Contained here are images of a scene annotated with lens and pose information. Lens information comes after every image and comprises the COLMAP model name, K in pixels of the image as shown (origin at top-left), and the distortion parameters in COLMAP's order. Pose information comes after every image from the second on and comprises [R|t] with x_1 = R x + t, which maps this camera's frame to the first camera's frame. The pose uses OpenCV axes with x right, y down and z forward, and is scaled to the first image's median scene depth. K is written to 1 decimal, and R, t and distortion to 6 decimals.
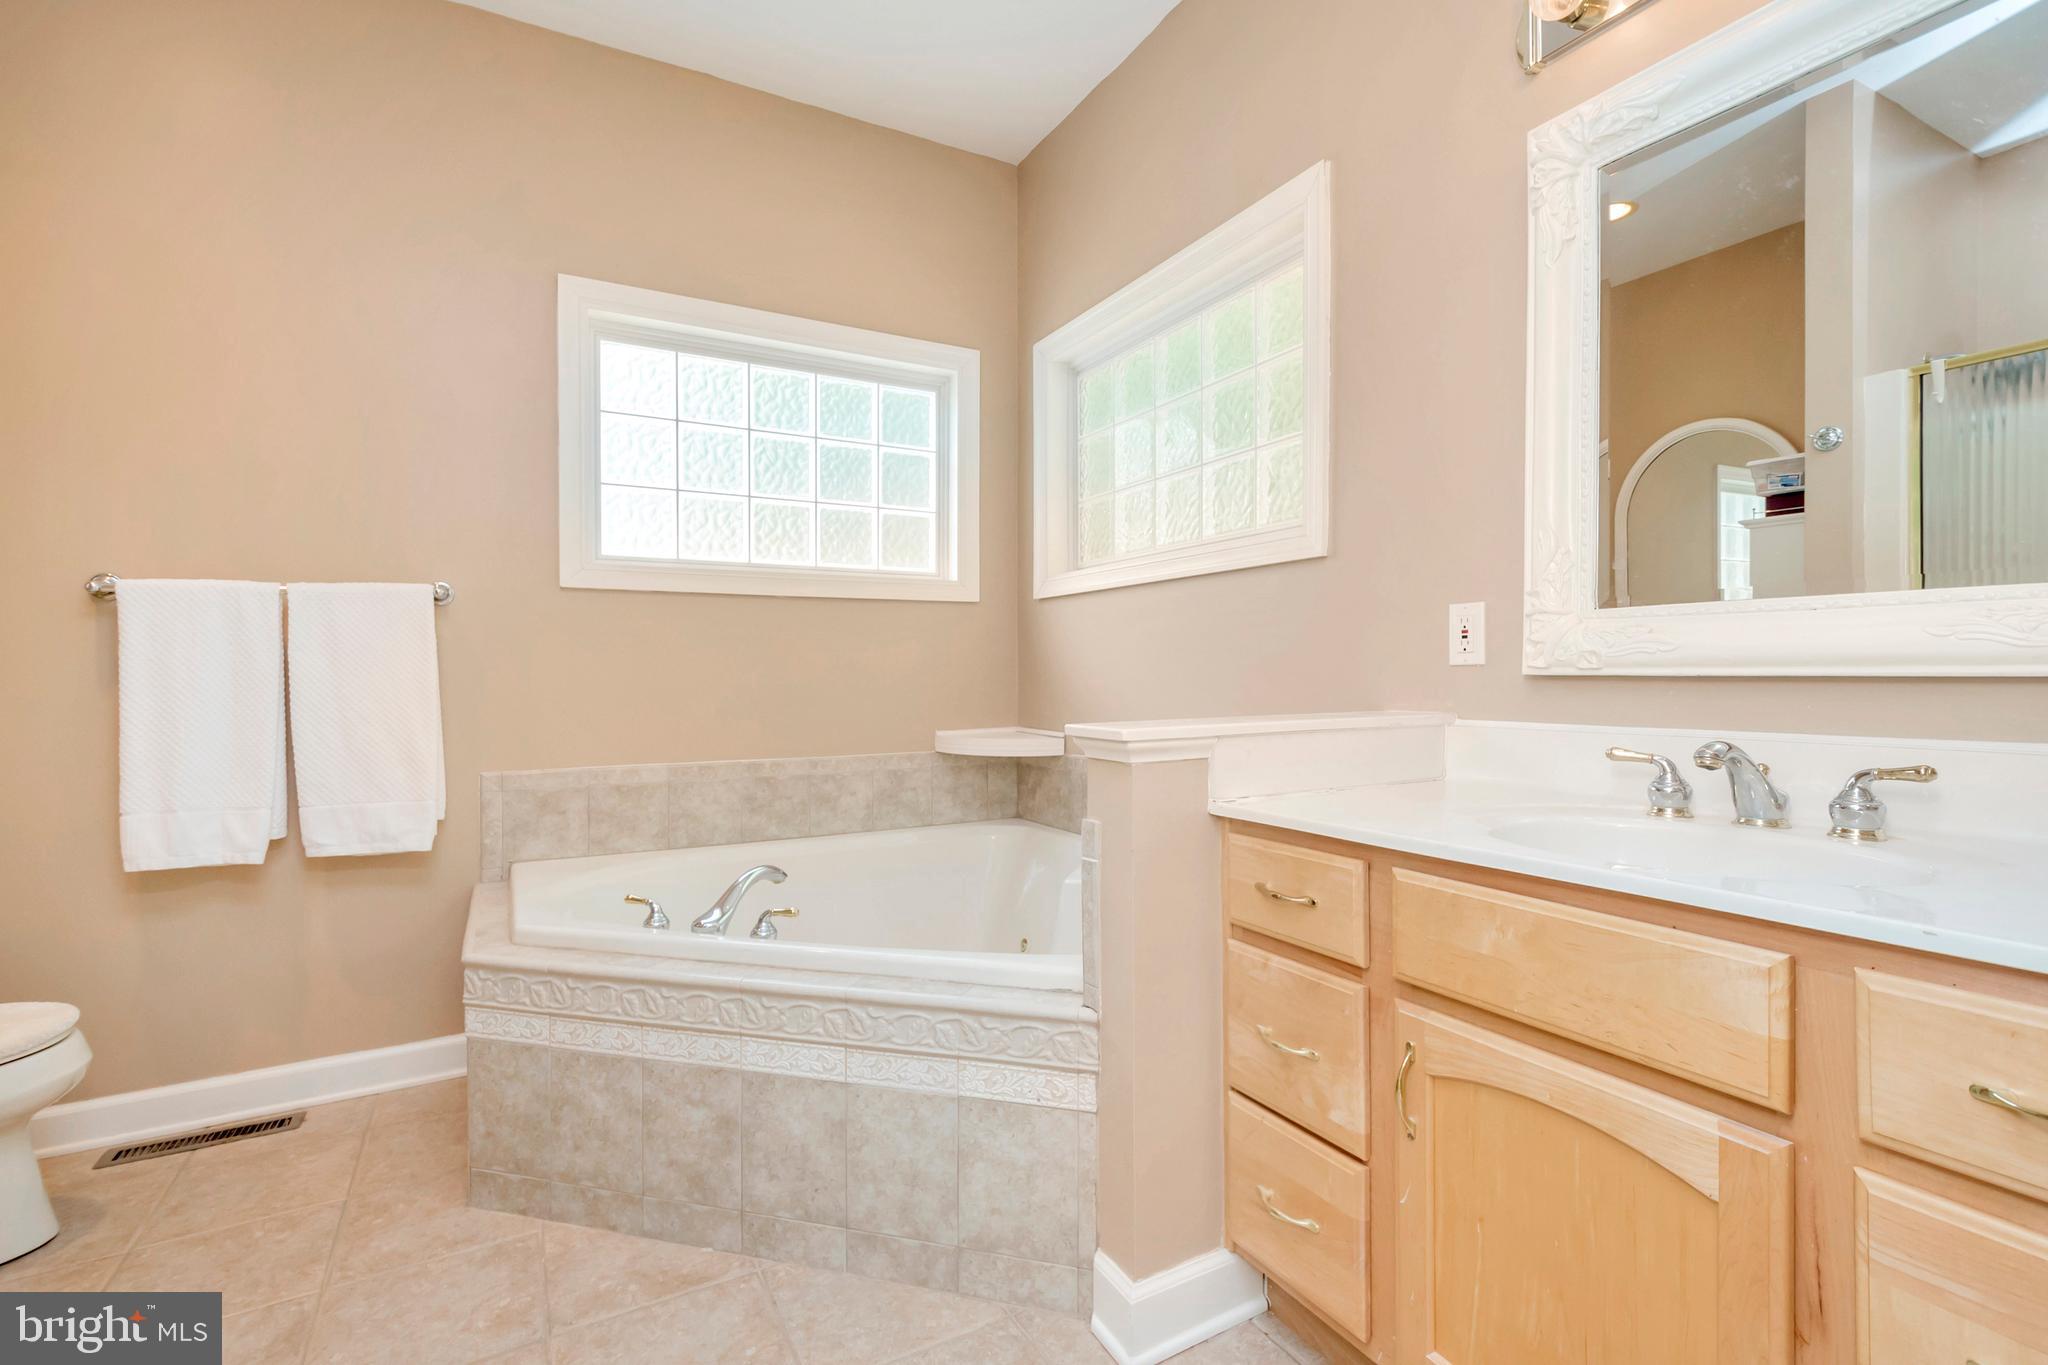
lens RADIAL K [[922.5, 0, 1024.5], [0, 922.5, 684.9], [0, 0, 1]] dist [0.012260, -0.005247]
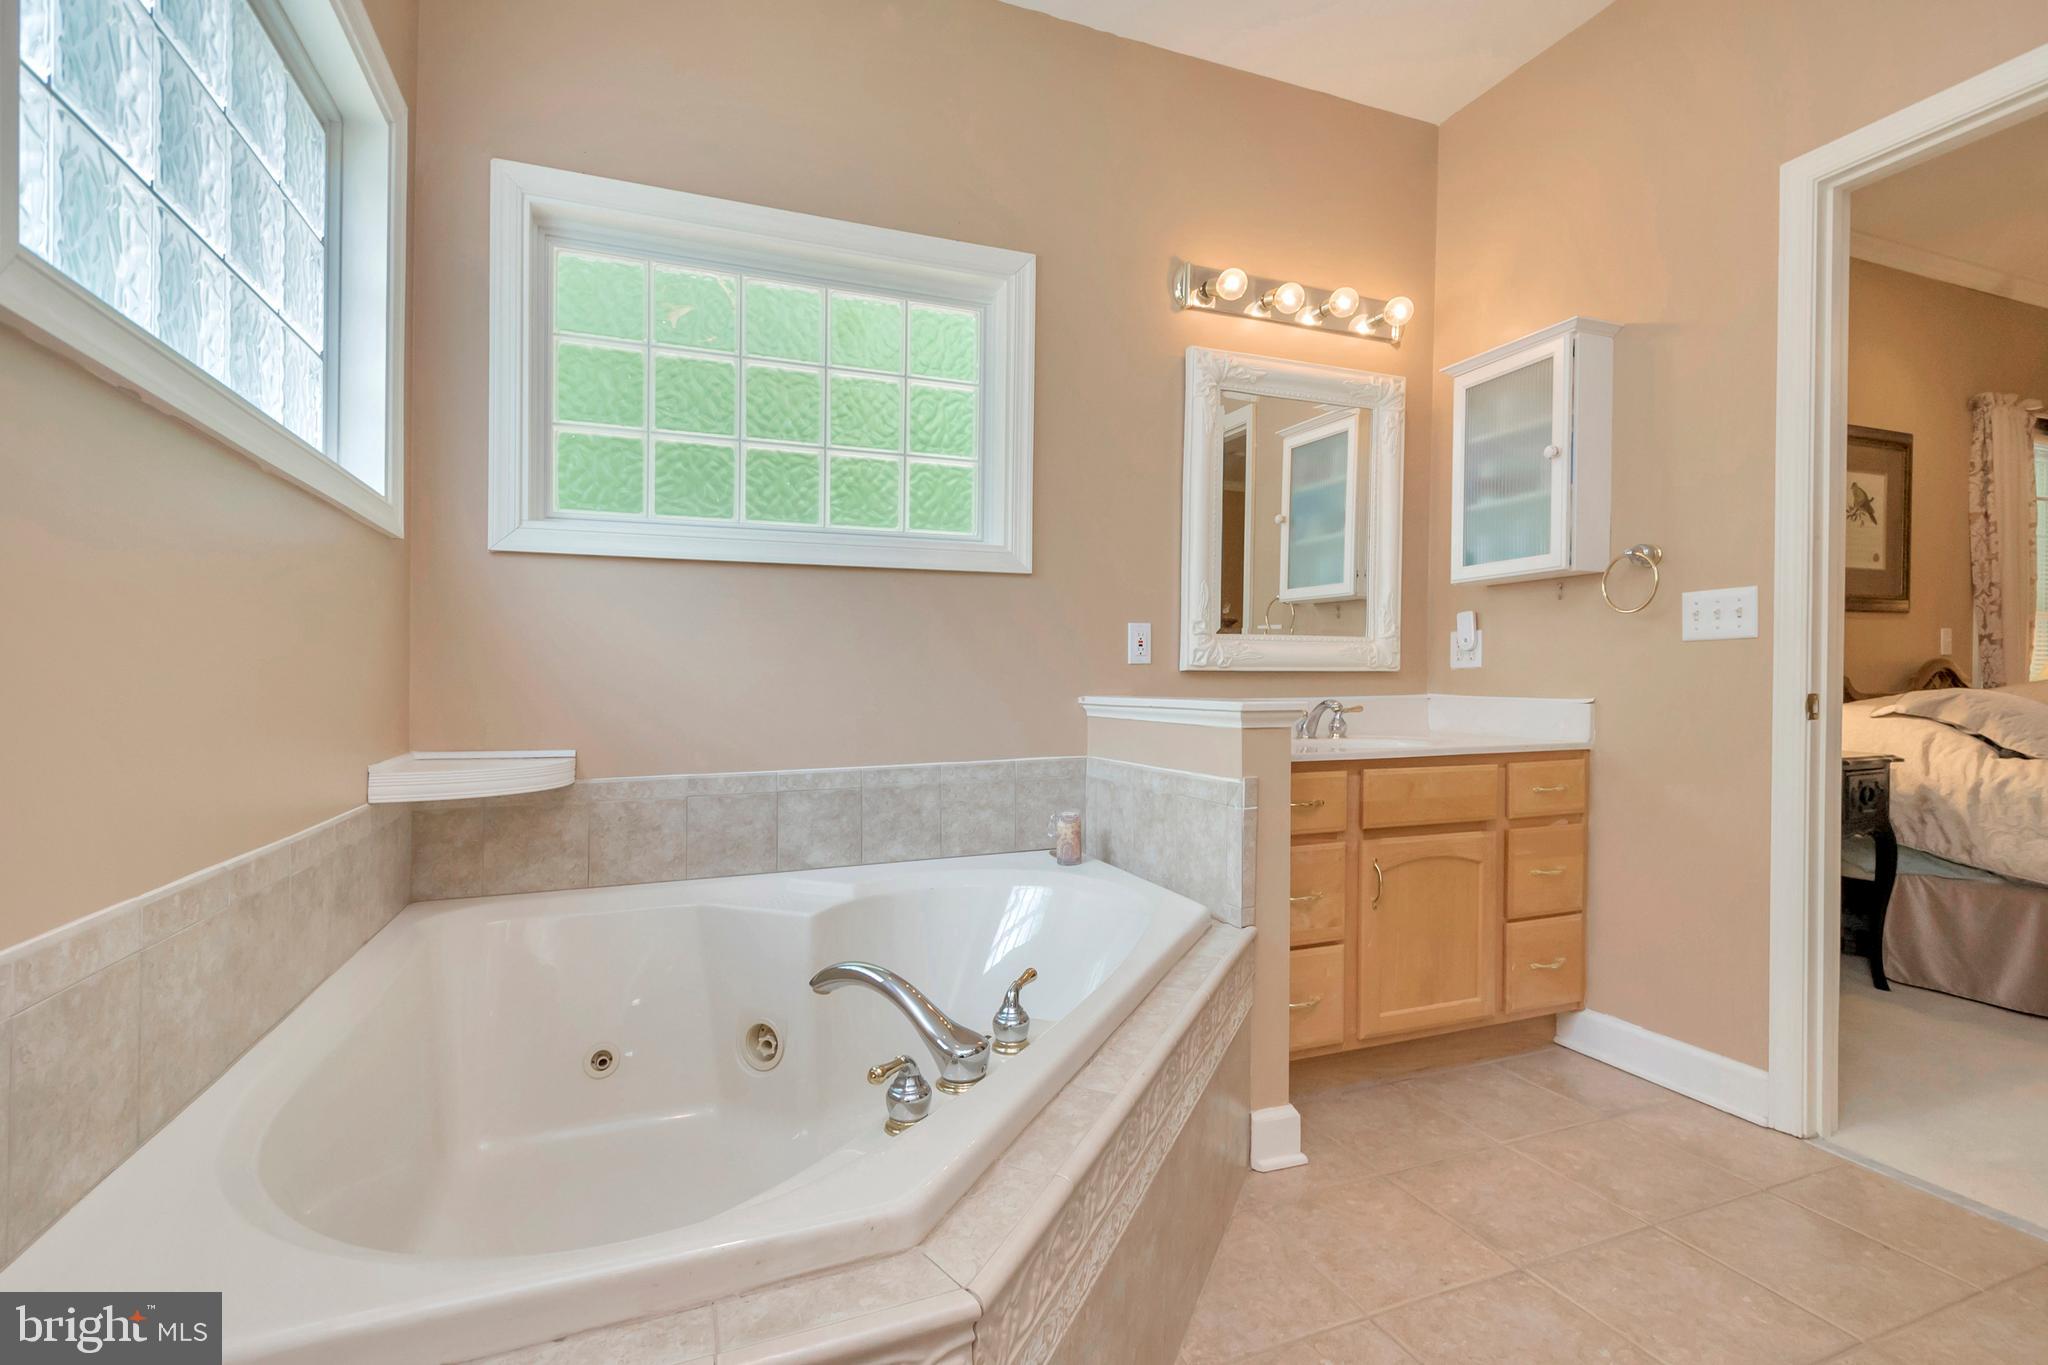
lens RADIAL K [[922.5, 0, 1024.5], [0, 922.5, 686.7], [0, 0, 1]] dist [0.012260, -0.005247]
pose [[0.129766, -0.000557, 0.991544, -0.616417], [0.013661, 0.999906, -0.001226, 0.009205], [-0.991451, 0.013704, 0.129762, 0.576623]]
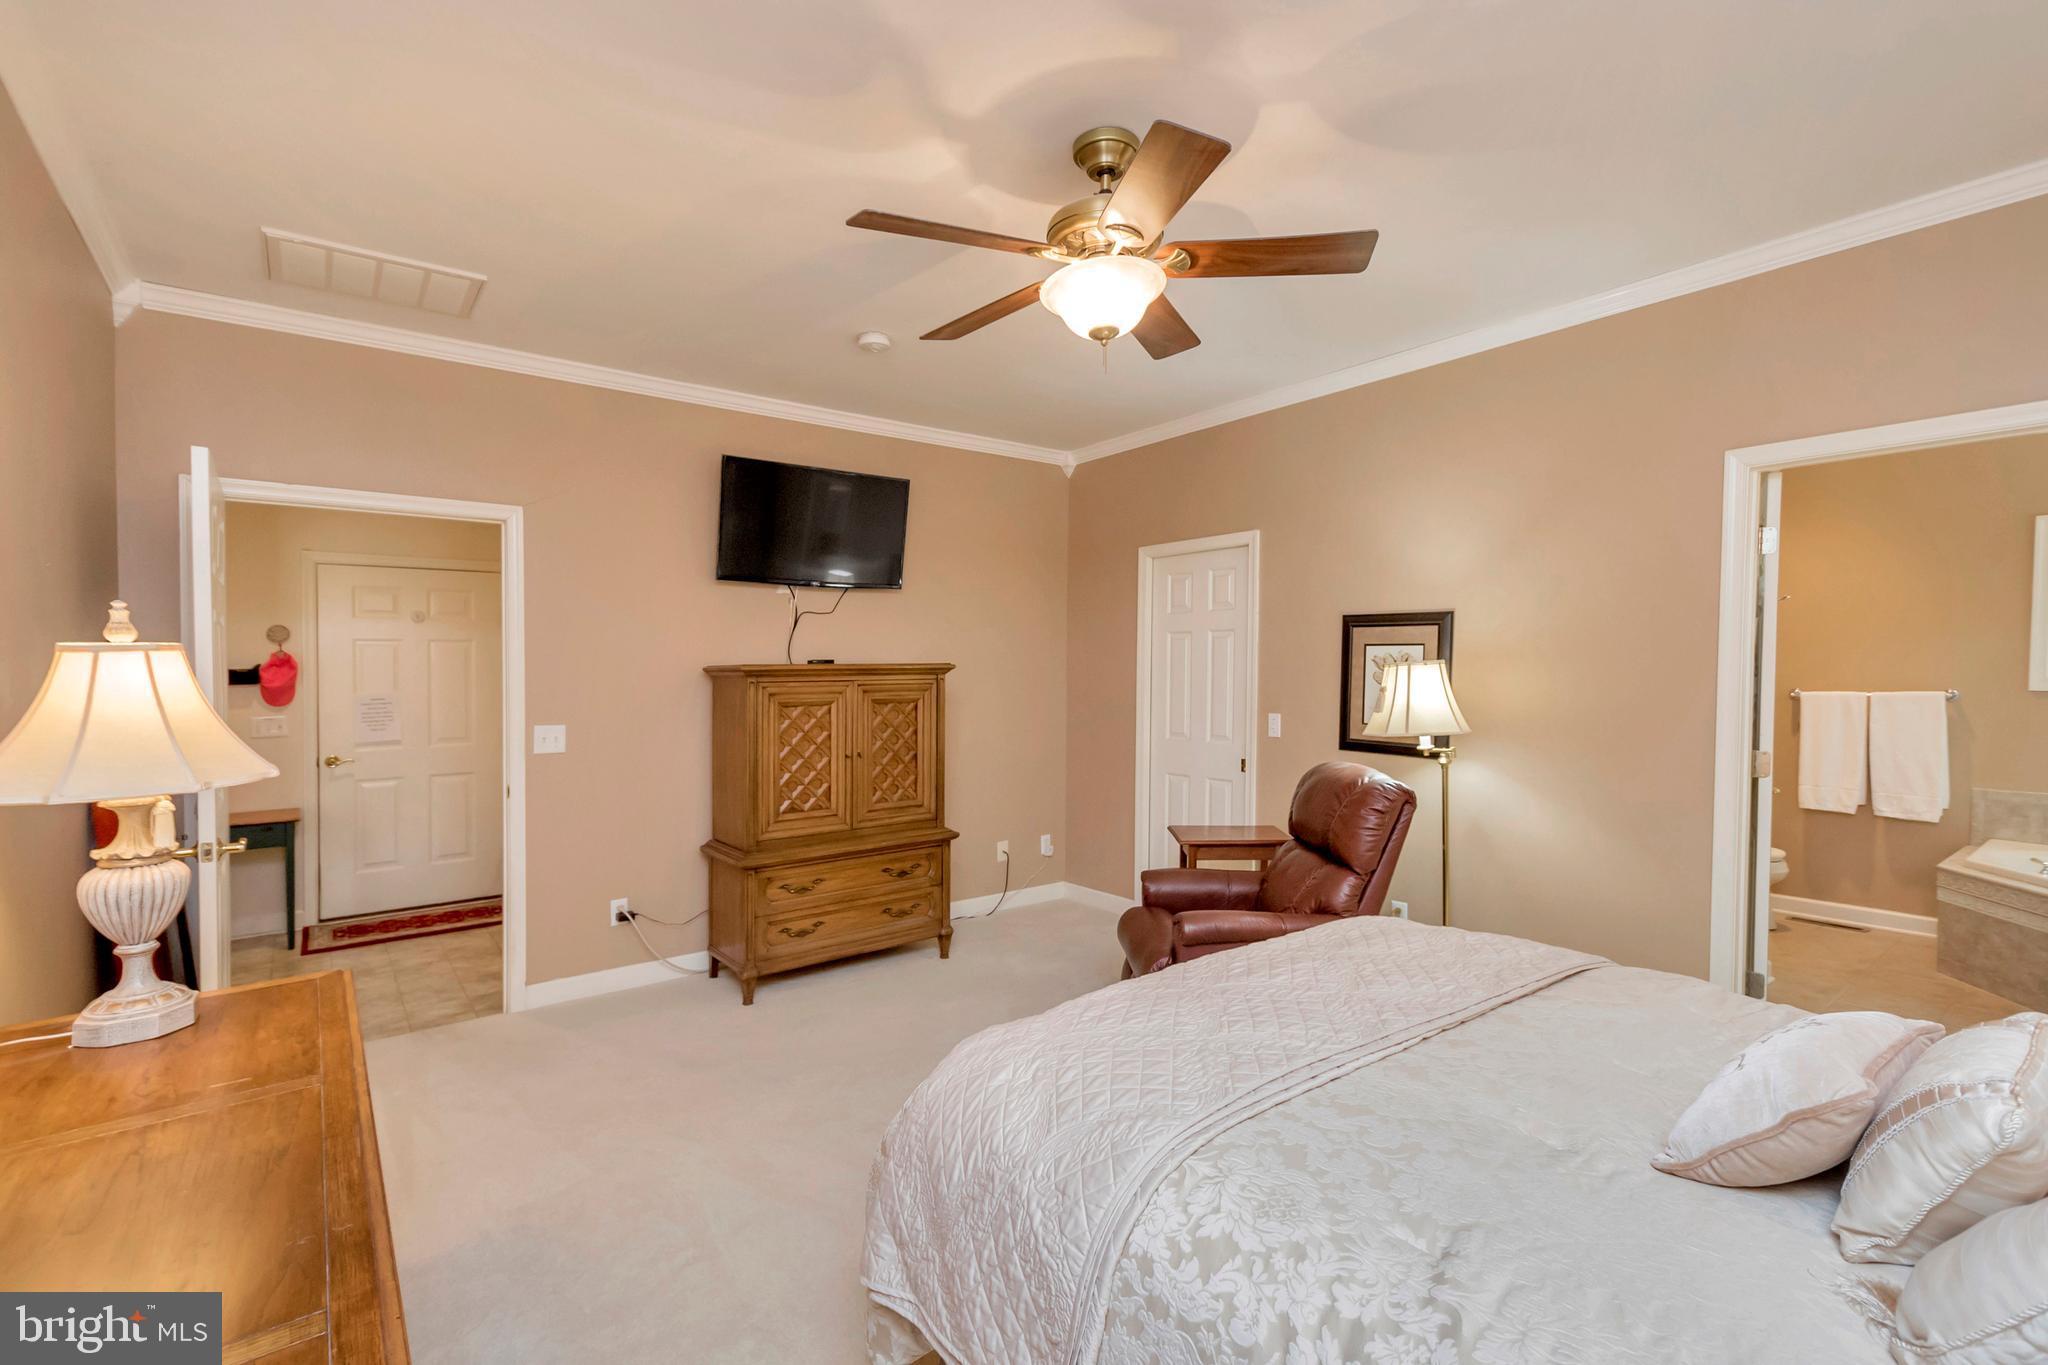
lens RADIAL K [[922.5, 0, 1026.0], [0, 922.5, 689.3], [0, 0, 1]] dist [0.012260, -0.005247]
pose [[0.121103, 0.029217, -0.992210, 1.342707], [-0.008246, 0.999562, 0.028427, -0.185896], [0.992606, 0.004739, 0.121291, -1.473366]]
